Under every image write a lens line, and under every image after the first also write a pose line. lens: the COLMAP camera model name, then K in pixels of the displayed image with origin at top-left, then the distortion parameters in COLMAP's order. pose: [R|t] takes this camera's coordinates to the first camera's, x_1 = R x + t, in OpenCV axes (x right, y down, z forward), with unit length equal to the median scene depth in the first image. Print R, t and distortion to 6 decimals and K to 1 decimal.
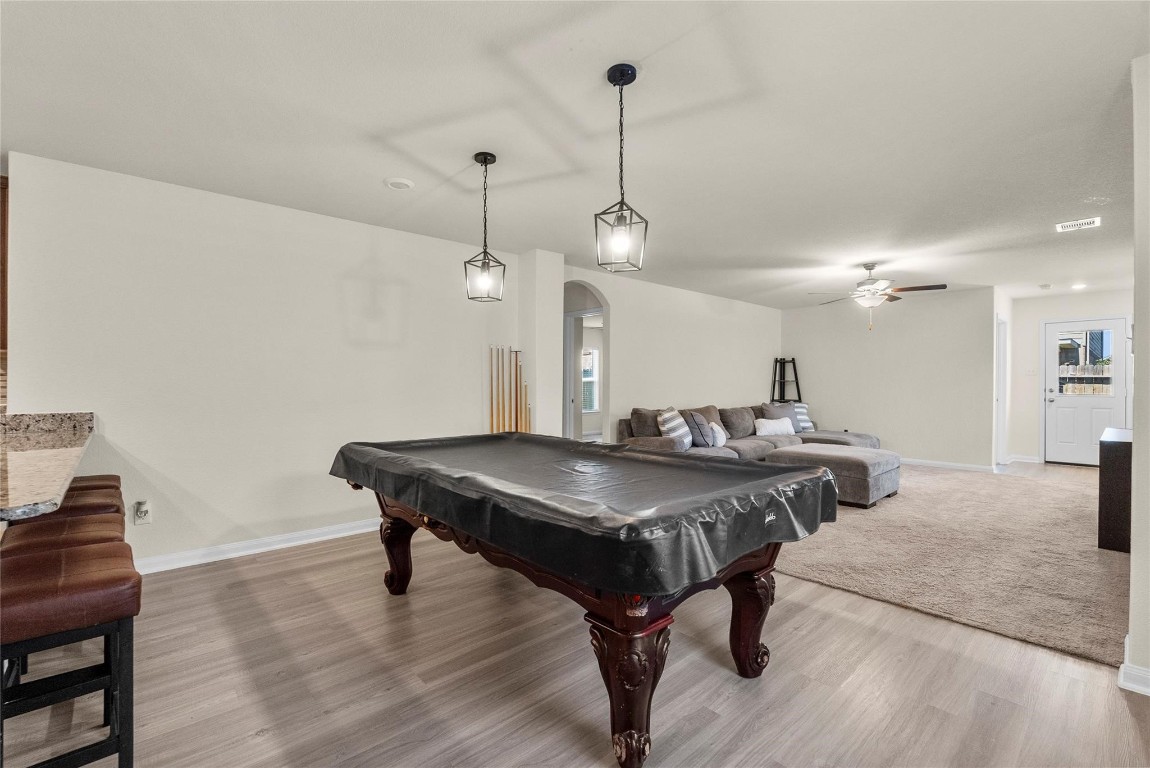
lens RADIAL K [[505.2, 0, 575.0], [0, 505.2, 384.0], [0, 0, 1]] dist [-0.005332, -0.000600]
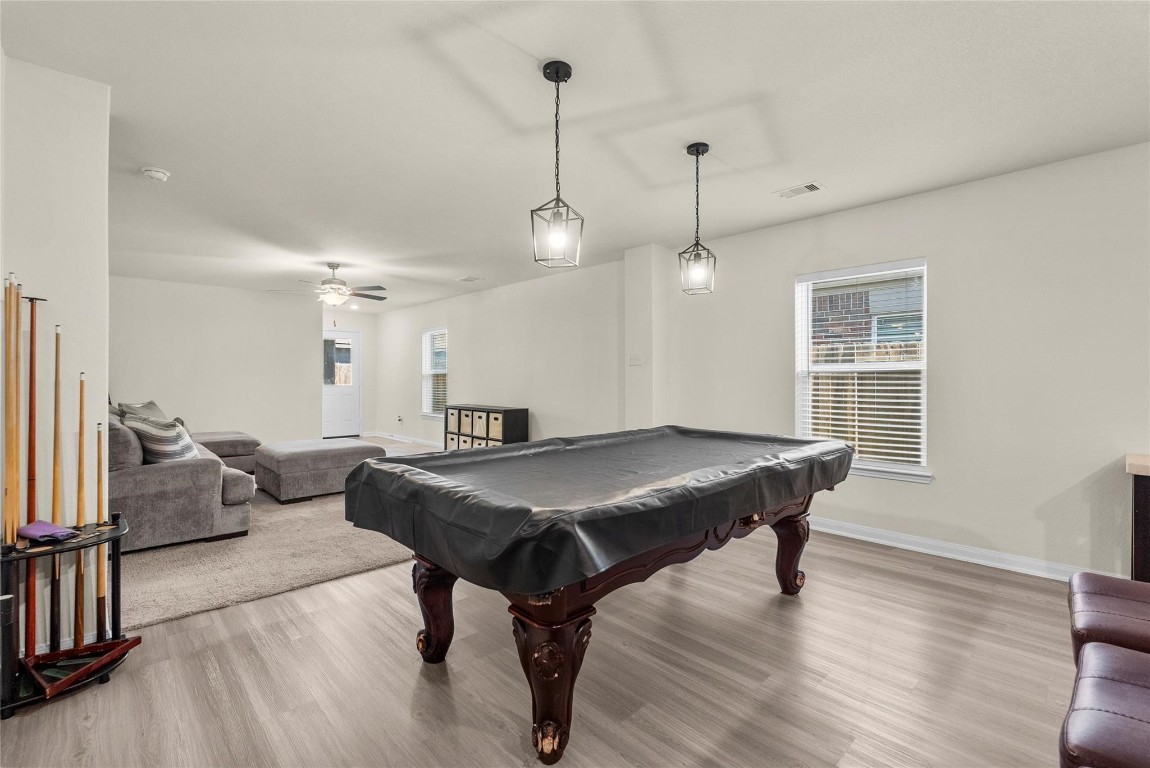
lens RADIAL K [[513.8, 0, 565.8], [0, 513.8, 387.7], [0, 0, 1]] dist [-0.005501, -0.000282]
pose [[-0.008675, -0.027327, 0.999589, -0.490565], [0.005985, 0.999607, 0.027379, -0.008536], [-0.999944, 0.006220, -0.008508, 0.526790]]
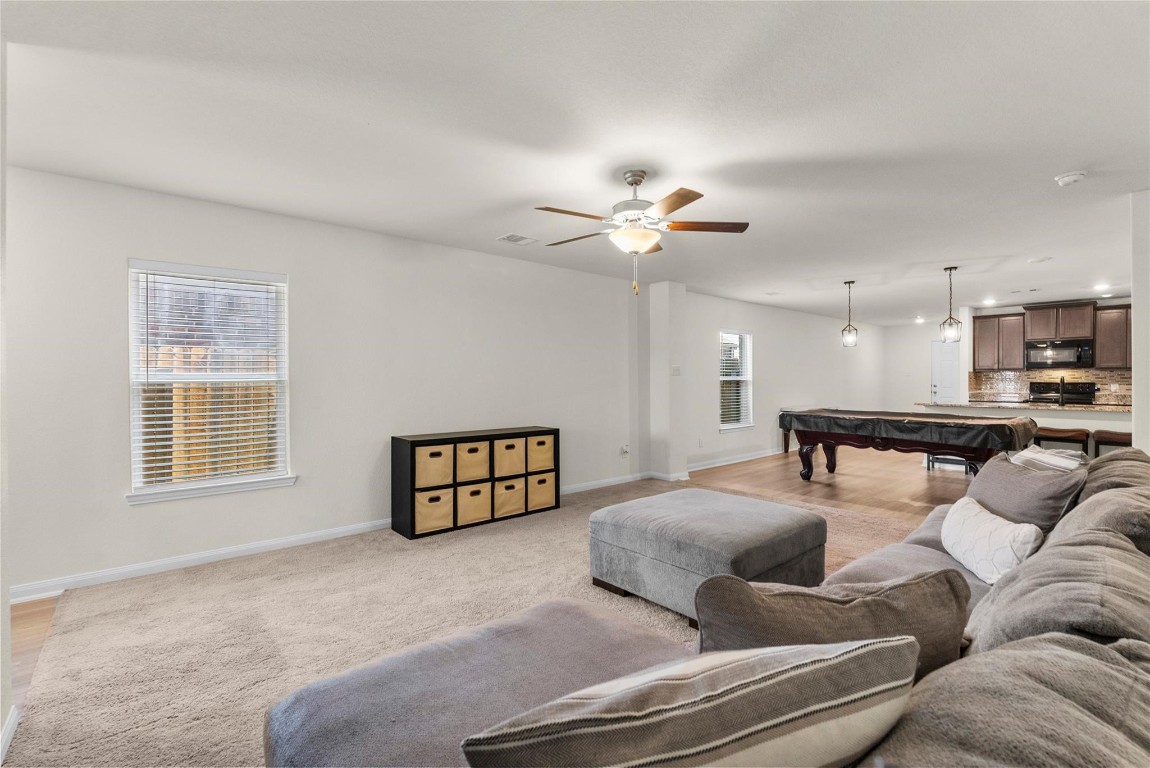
lens RADIAL K [[506.0, 0, 576.3], [0, 506.0, 378.8], [0, 0, 1]] dist [-0.002837, -0.000032]
pose [[-0.999854, 0.001920, 0.016993, 0.647170], [0.001908, 0.999998, -0.000723, -0.014419], [-0.016994, -0.000690, -0.999855, 1.562358]]
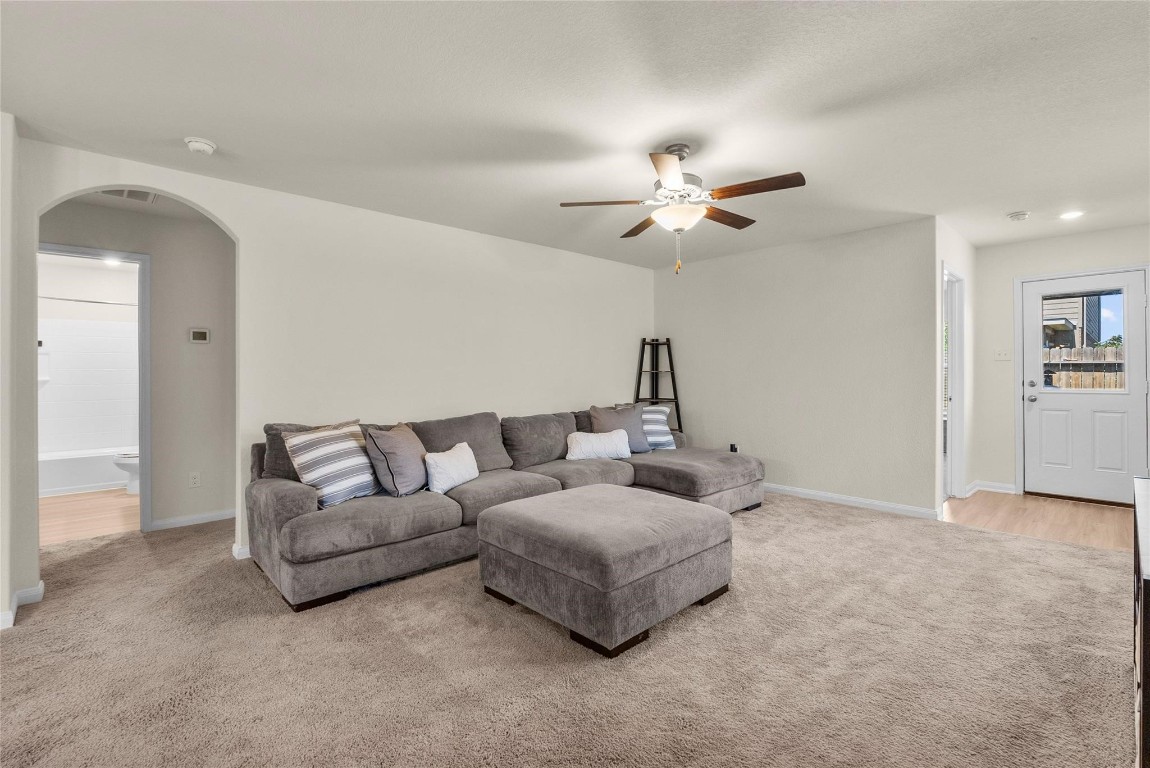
lens RADIAL K [[519.5, 0, 578.7], [0, 519.5, 370.6], [0, 0, 1]] dist [-0.007600, 0.000252]
pose [[0.999767, -0.006865, 0.020465, 0.473301], [0.007011, 0.999950, -0.007064, -0.004440], [-0.020415, 0.007206, 0.999766, 0.467751]]
